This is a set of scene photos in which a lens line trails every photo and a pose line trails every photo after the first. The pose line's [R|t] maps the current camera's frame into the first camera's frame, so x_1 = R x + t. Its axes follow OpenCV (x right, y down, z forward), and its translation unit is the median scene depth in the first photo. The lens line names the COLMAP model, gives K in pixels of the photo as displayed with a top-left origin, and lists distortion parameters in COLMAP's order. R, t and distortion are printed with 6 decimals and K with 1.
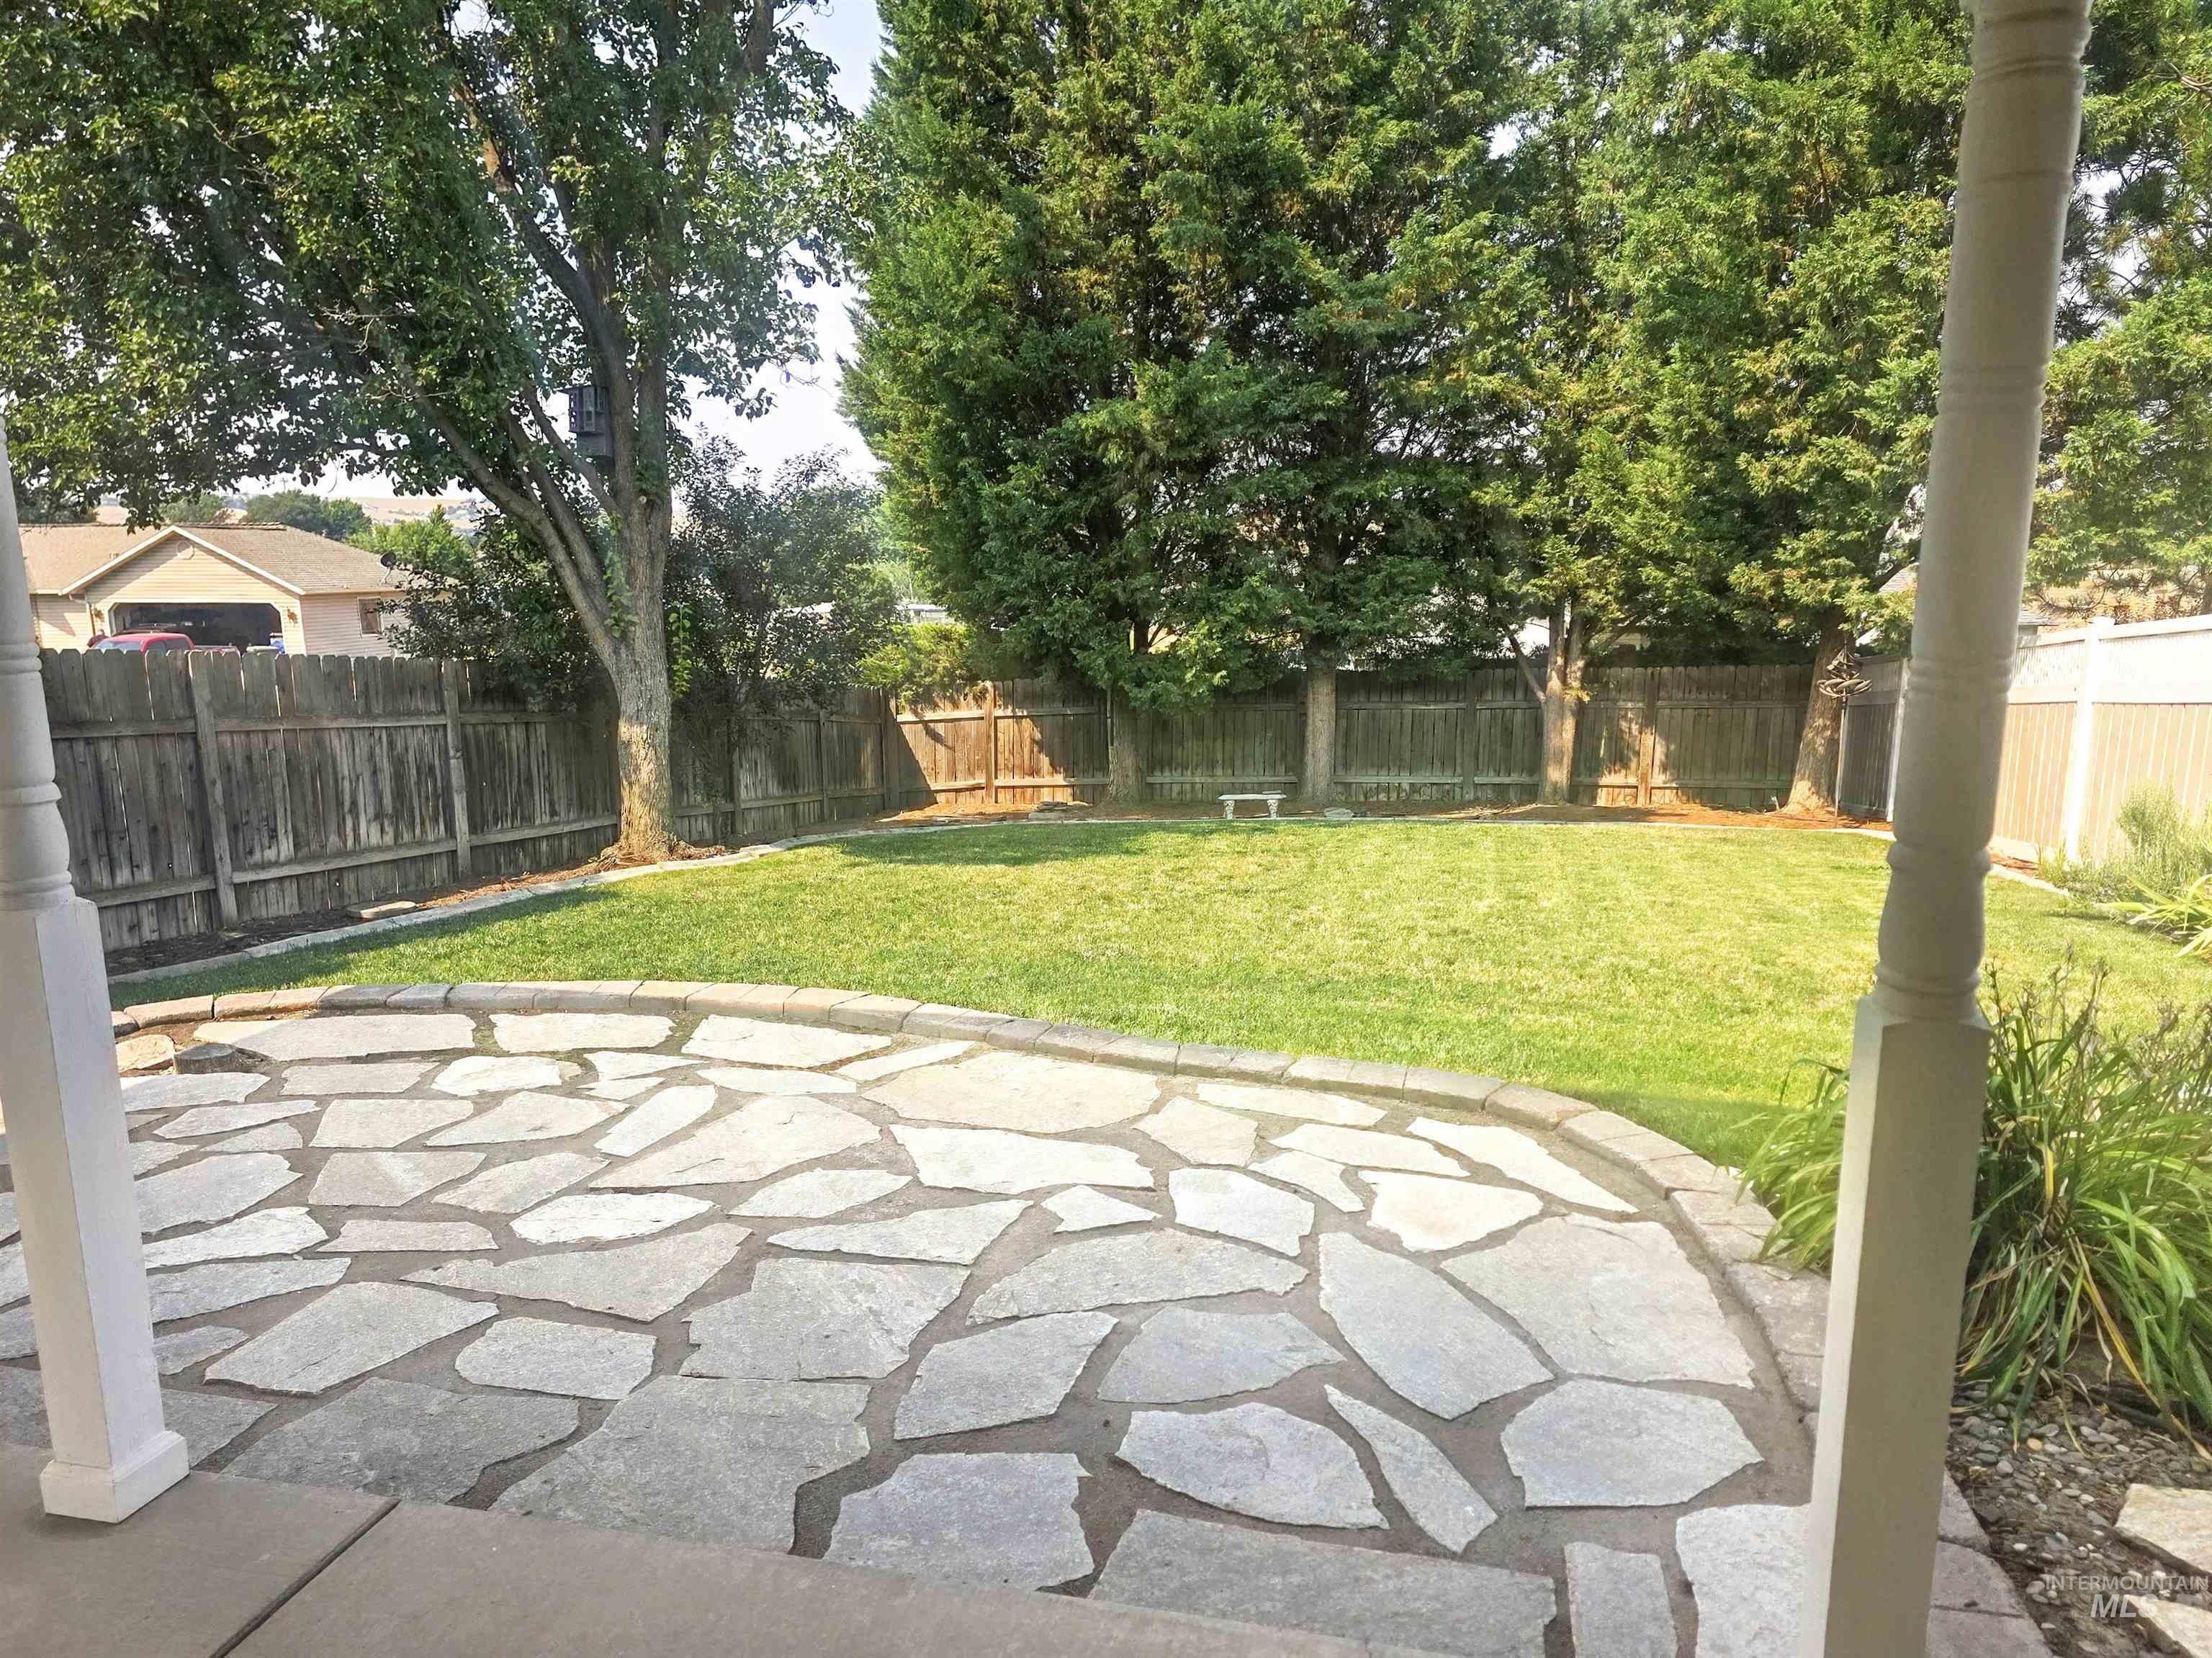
lens RADIAL K [[1530.7, 0, 1106.0], [0, 1530.7, 829.0], [0, 0, 1]] dist [0.036133, 0.000337]
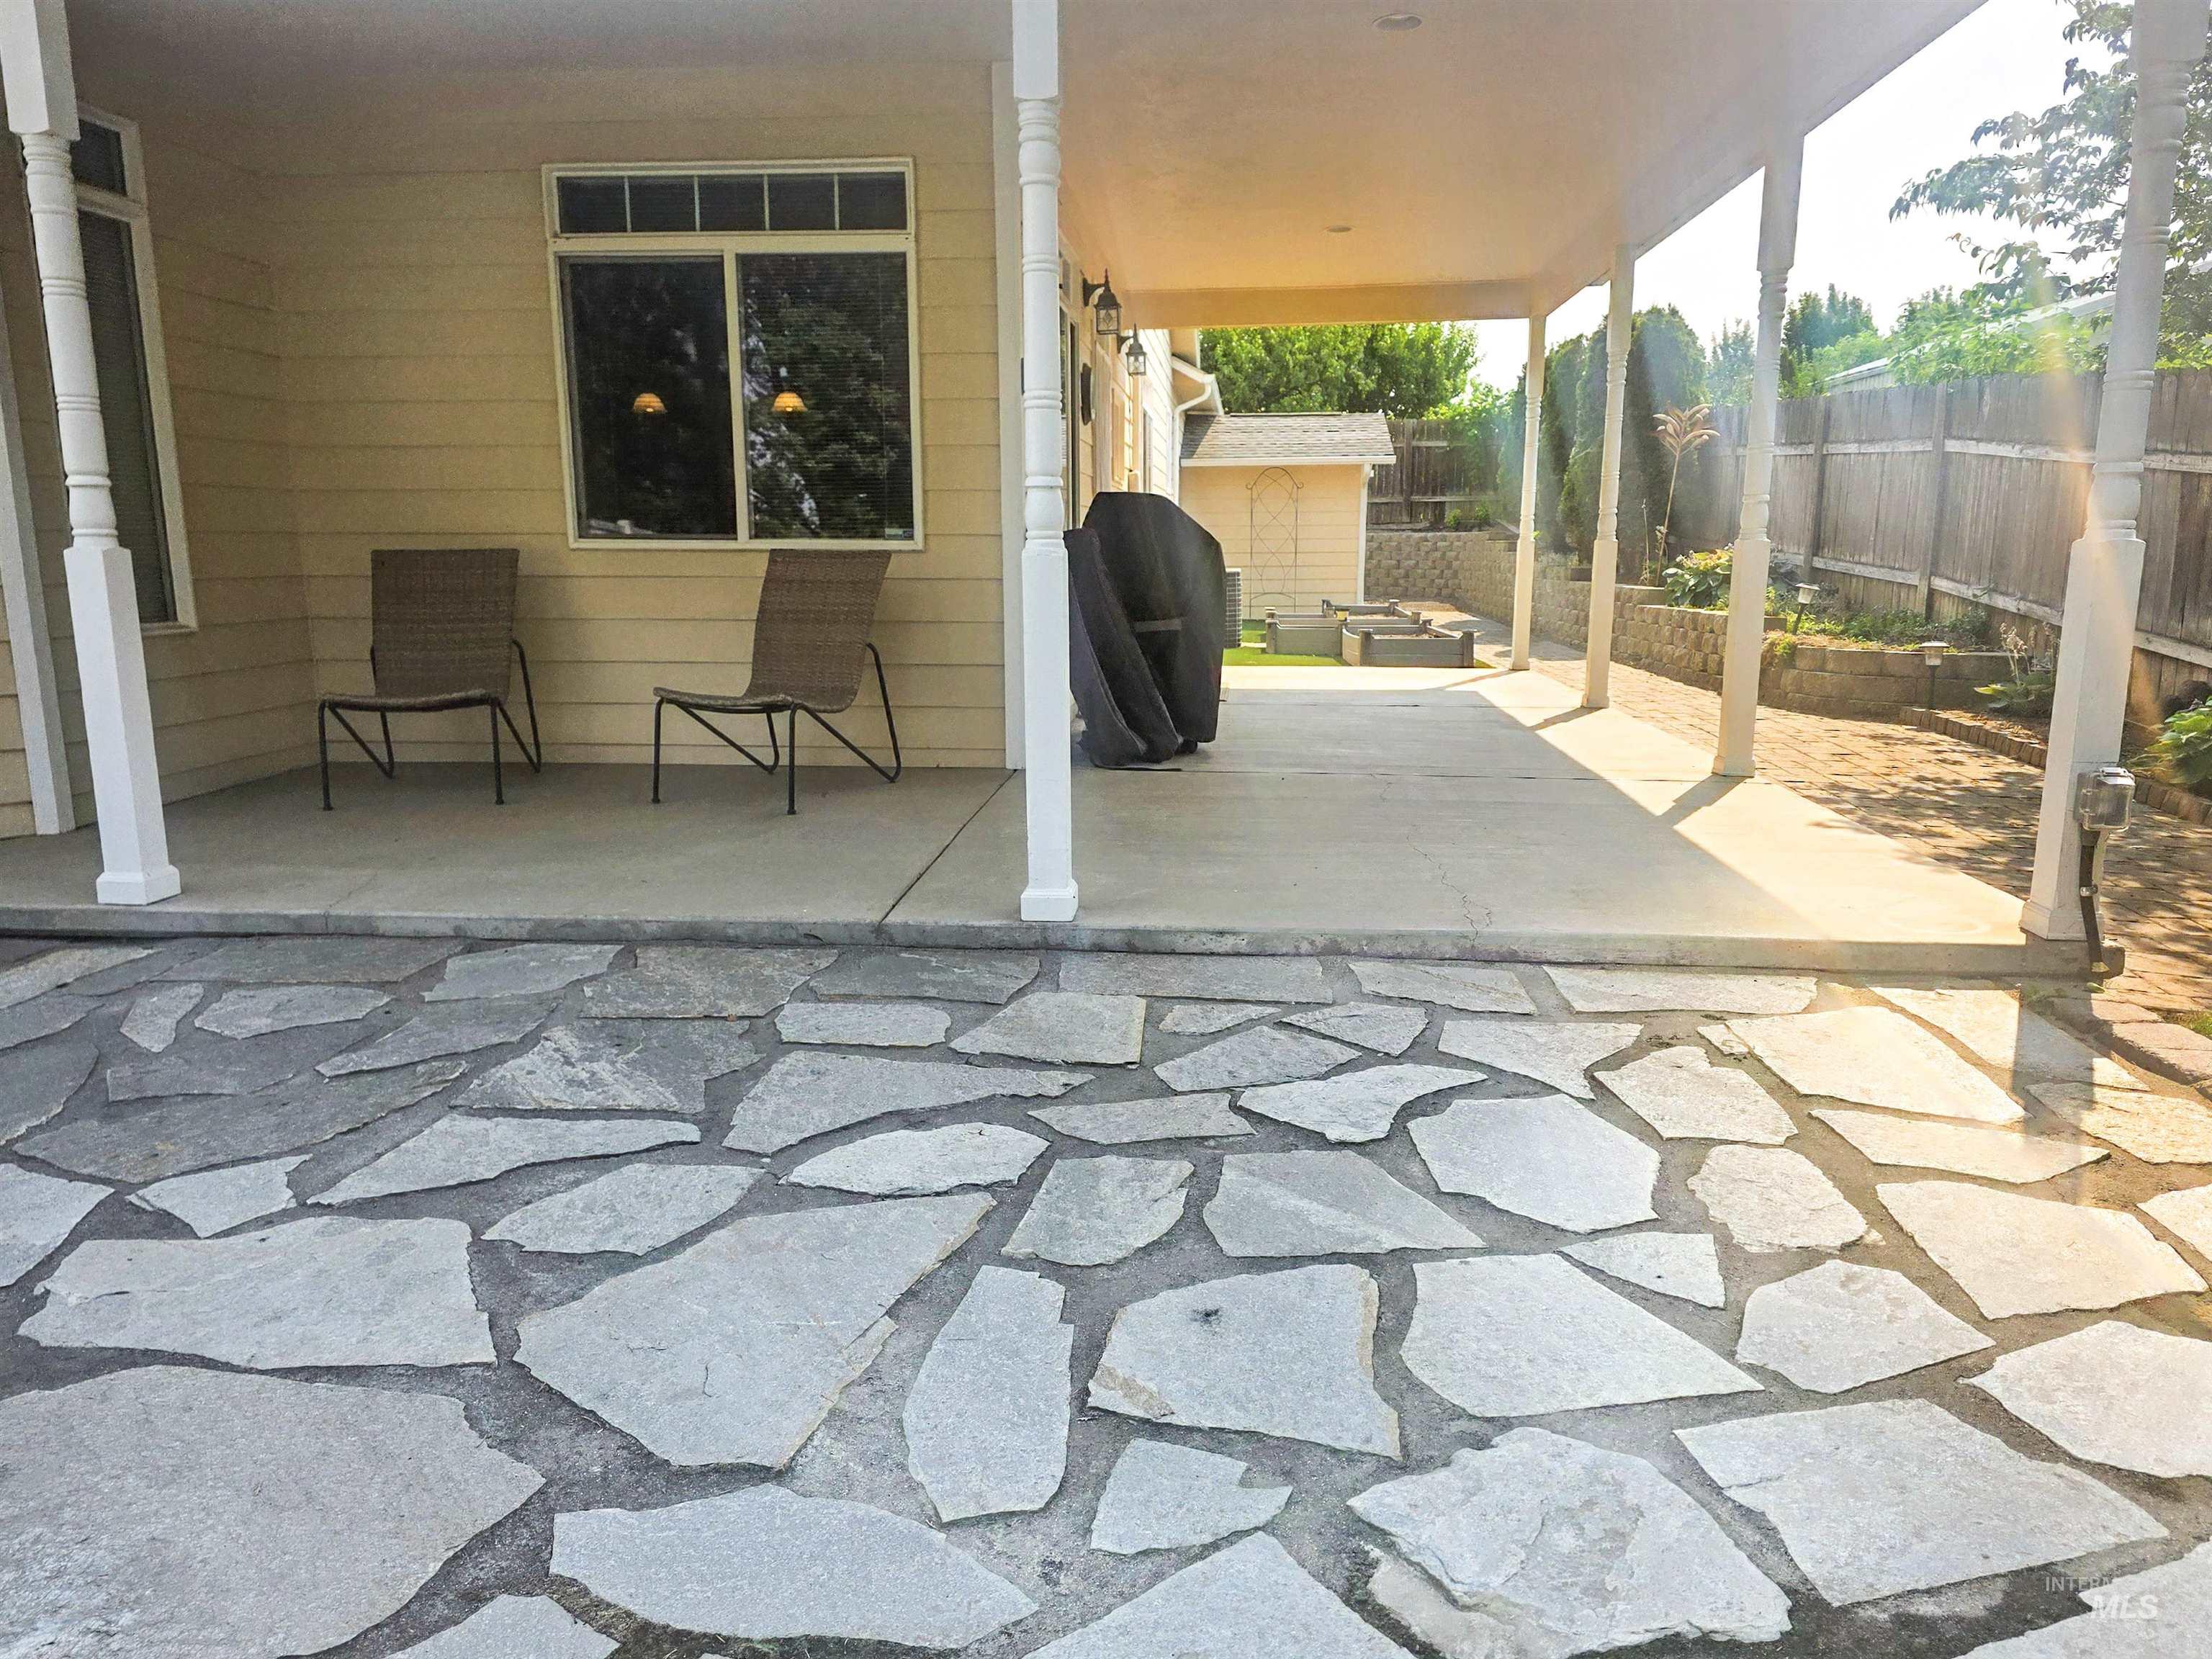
lens RADIAL K [[1530.8, 0, 1106.0], [0, 1530.8, 829.5], [0, 0, 1]] dist [0.036133, 0.000337]
pose [[-0.991400, 0.037966, -0.125239, -0.320628], [-0.010556, 0.930676, 0.365691, -0.167488], [0.130441, 0.363868, -0.922272, 1.628041]]
